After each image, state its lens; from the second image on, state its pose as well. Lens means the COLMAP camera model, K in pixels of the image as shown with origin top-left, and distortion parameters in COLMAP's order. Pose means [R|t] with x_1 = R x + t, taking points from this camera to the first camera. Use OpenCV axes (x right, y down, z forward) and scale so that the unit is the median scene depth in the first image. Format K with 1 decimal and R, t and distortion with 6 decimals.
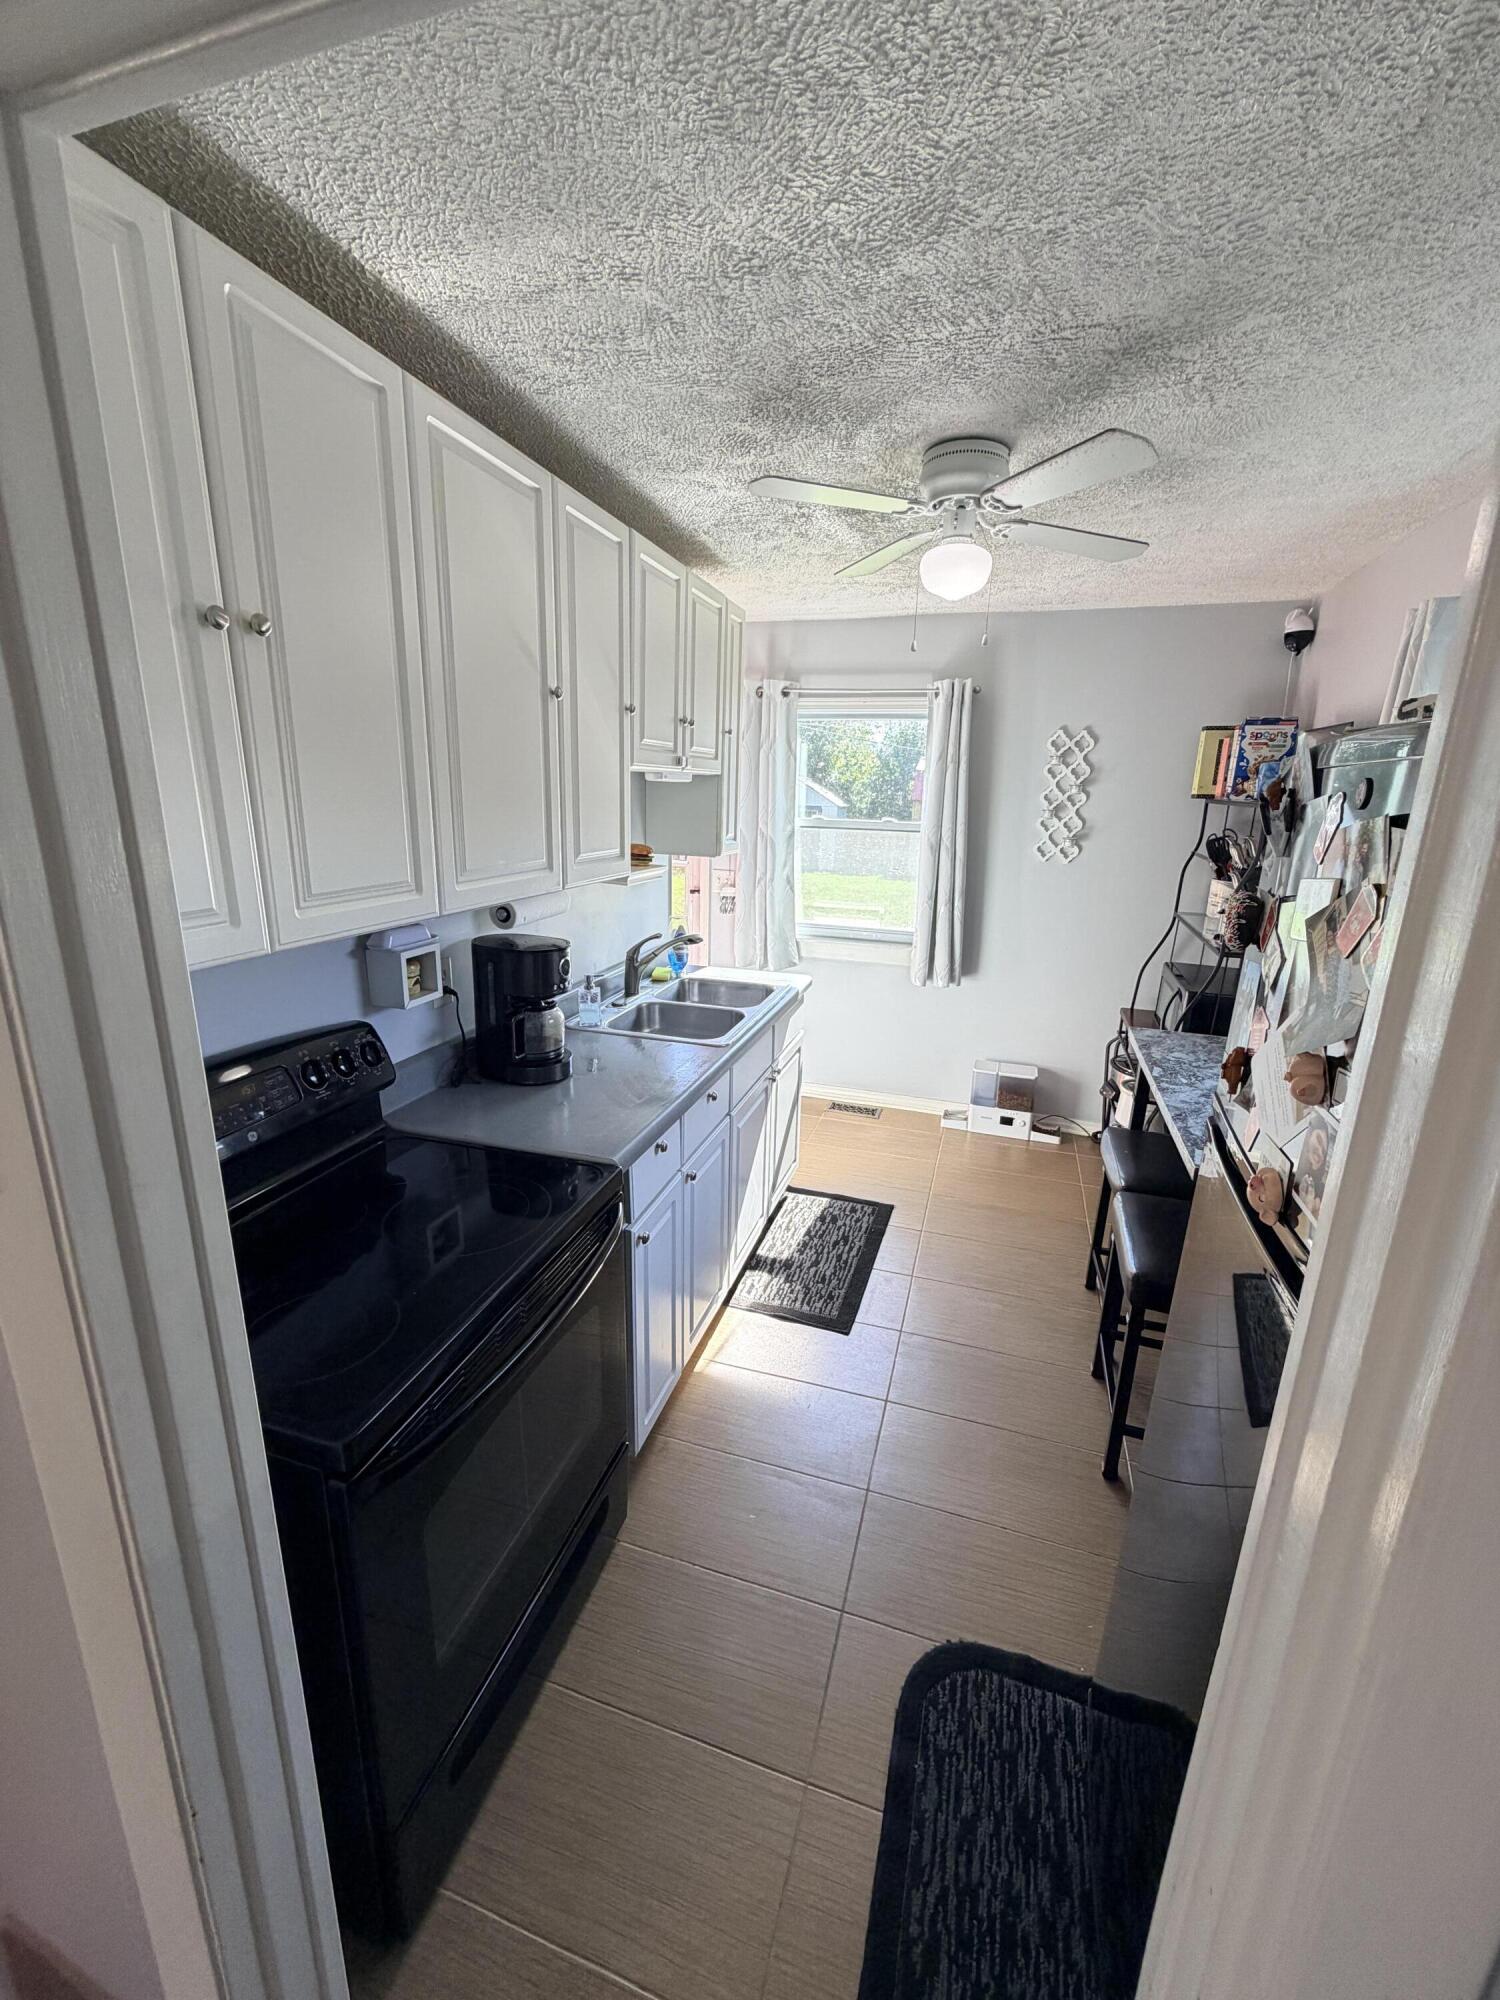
lens RADIAL K [[796.7, 0, 750.2], [0, 796.7, 996.4], [0, 0, 1]] dist [0.001126, -0.000211]
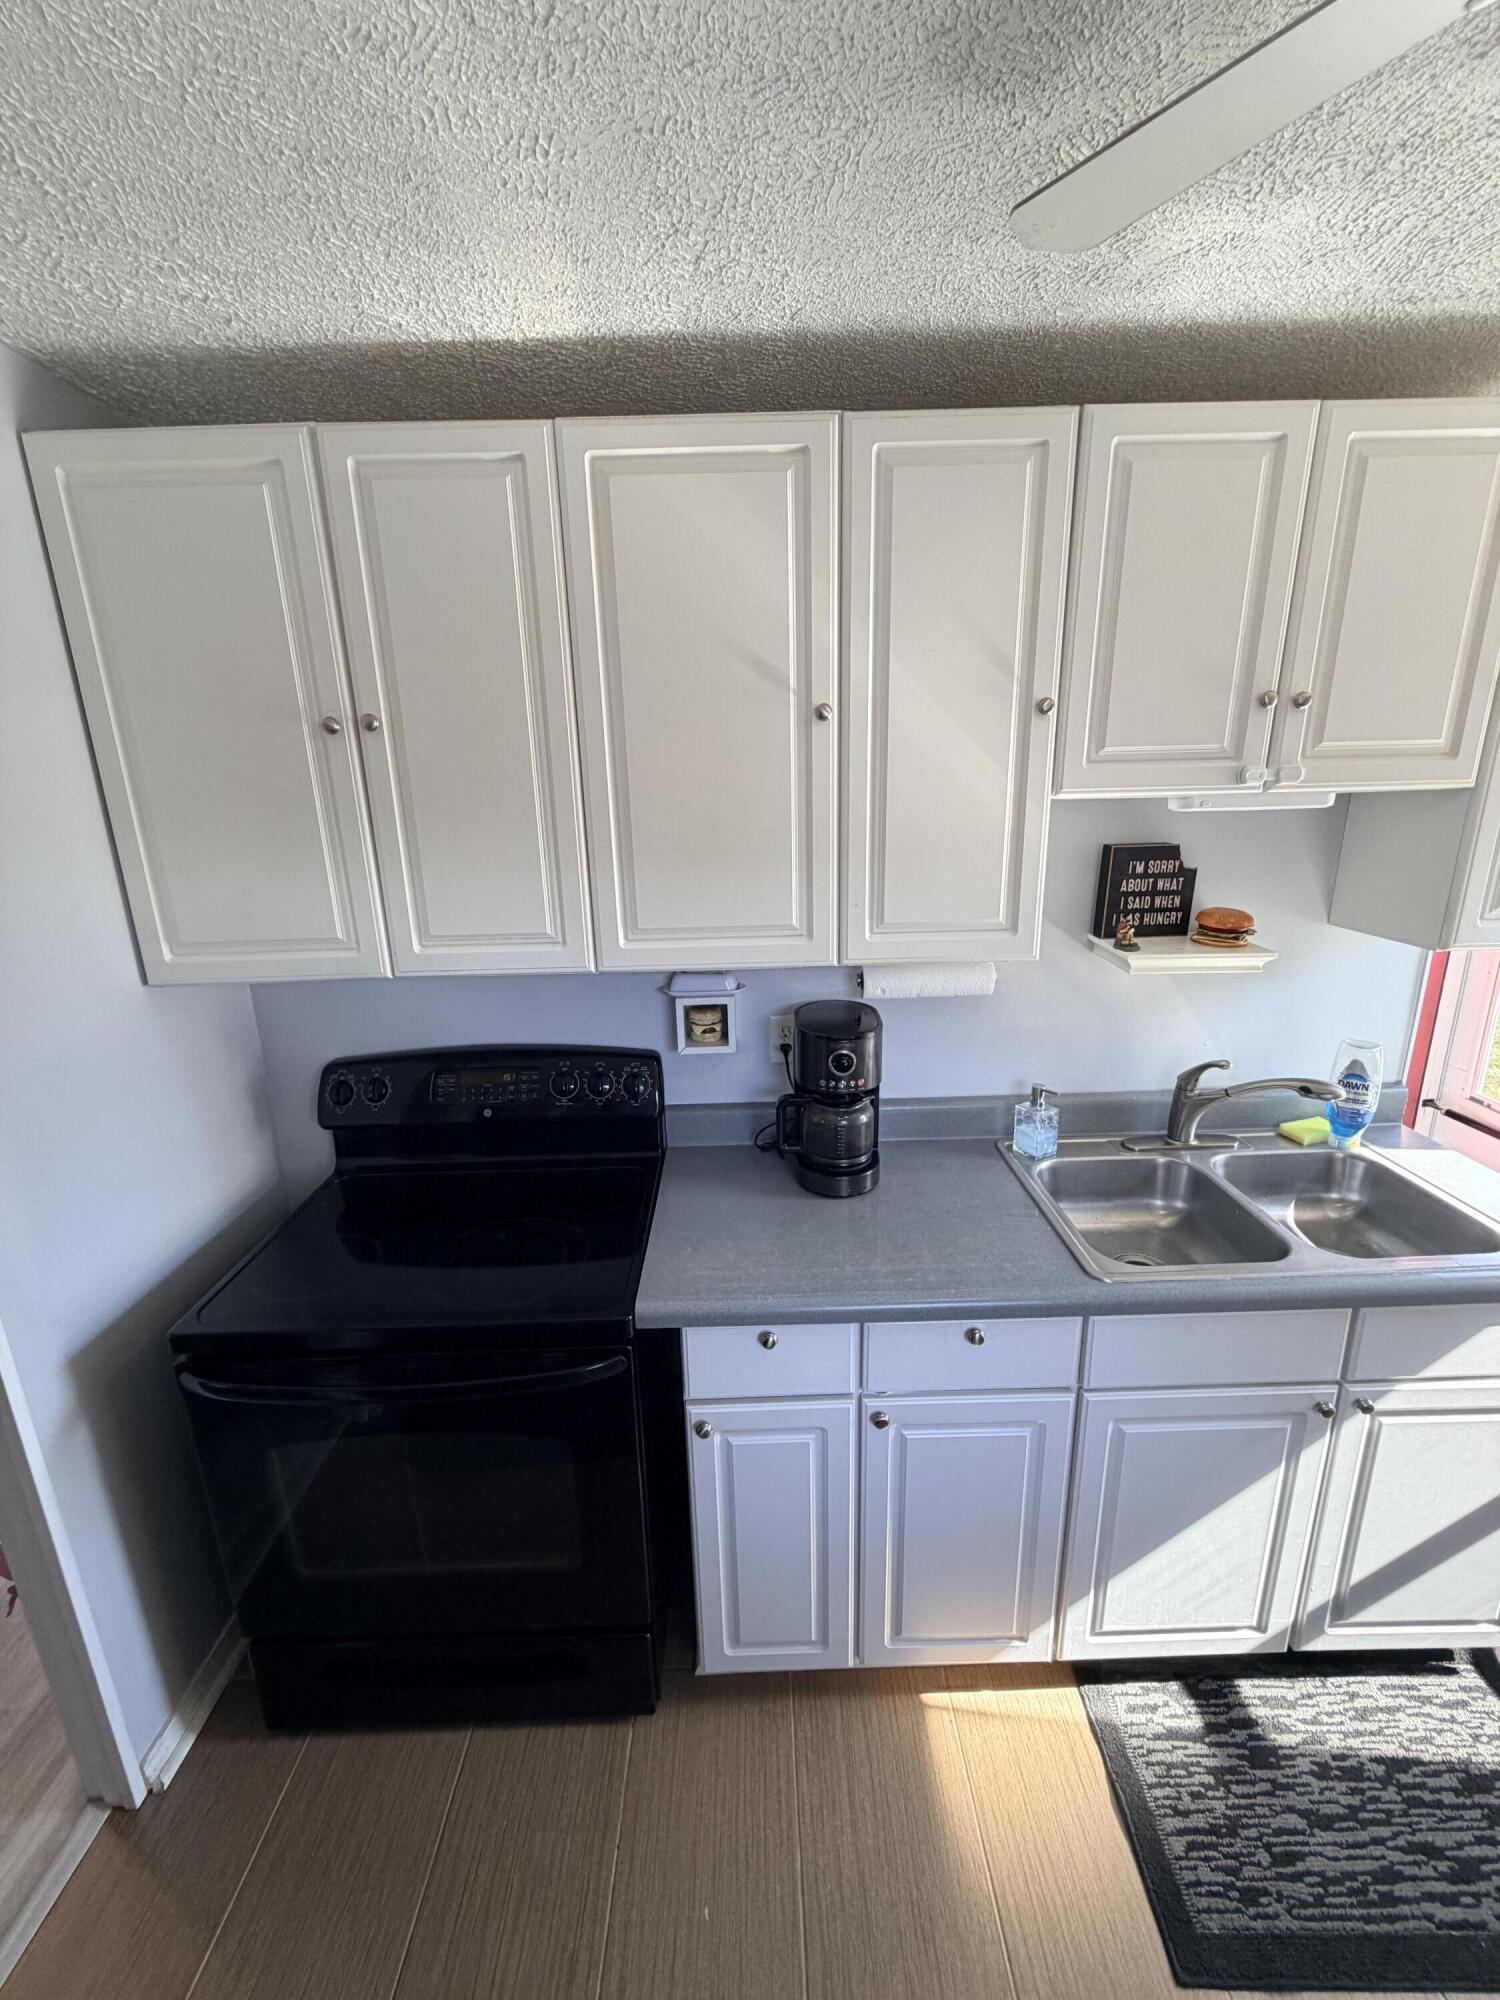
lens RADIAL K [[796.7, 0, 746.6], [0, 796.7, 991.1], [0, 0, 1]] dist [0.001126, -0.000211]
pose [[0.310330, 0.217468, -0.925420, 0.307128], [-0.210010, 0.965114, 0.156371, -0.143613], [0.927141, 0.145821, 0.345174, 0.445600]]
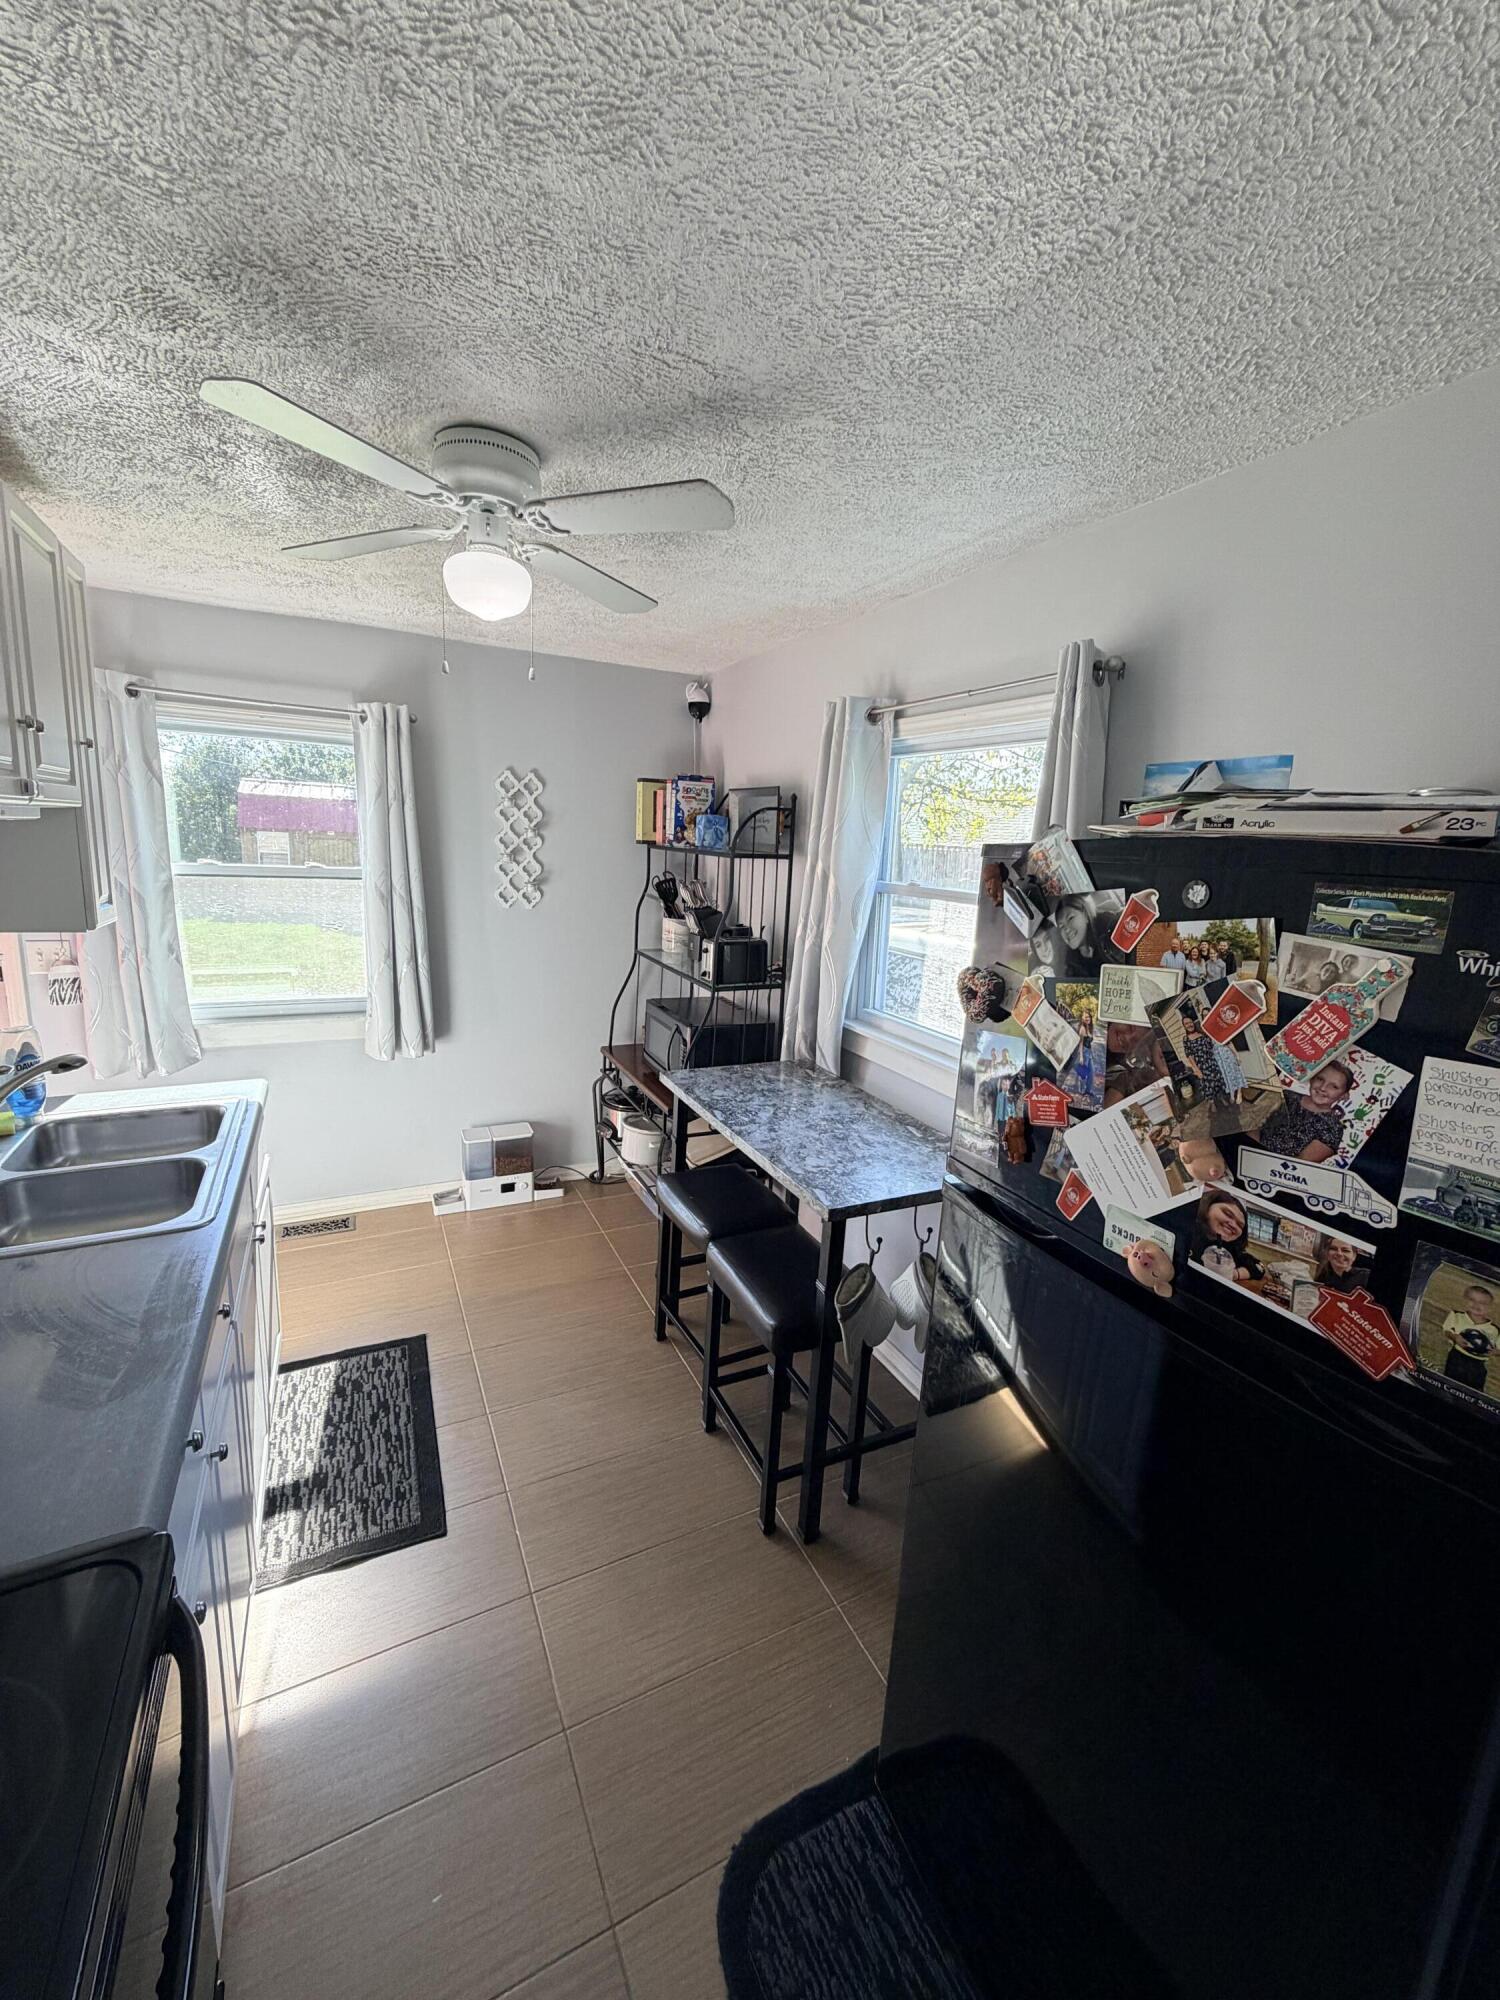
lens RADIAL K [[796.7, 0, 750.8], [0, 796.7, 995.1], [0, 0, 1]] dist [0.001126, -0.000211]
pose [[0.712094, -0.124921, 0.690881, -0.118499], [0.149235, 0.988488, 0.024916, -0.060942], [-0.686040, 0.085361, 0.722539, 0.165127]]
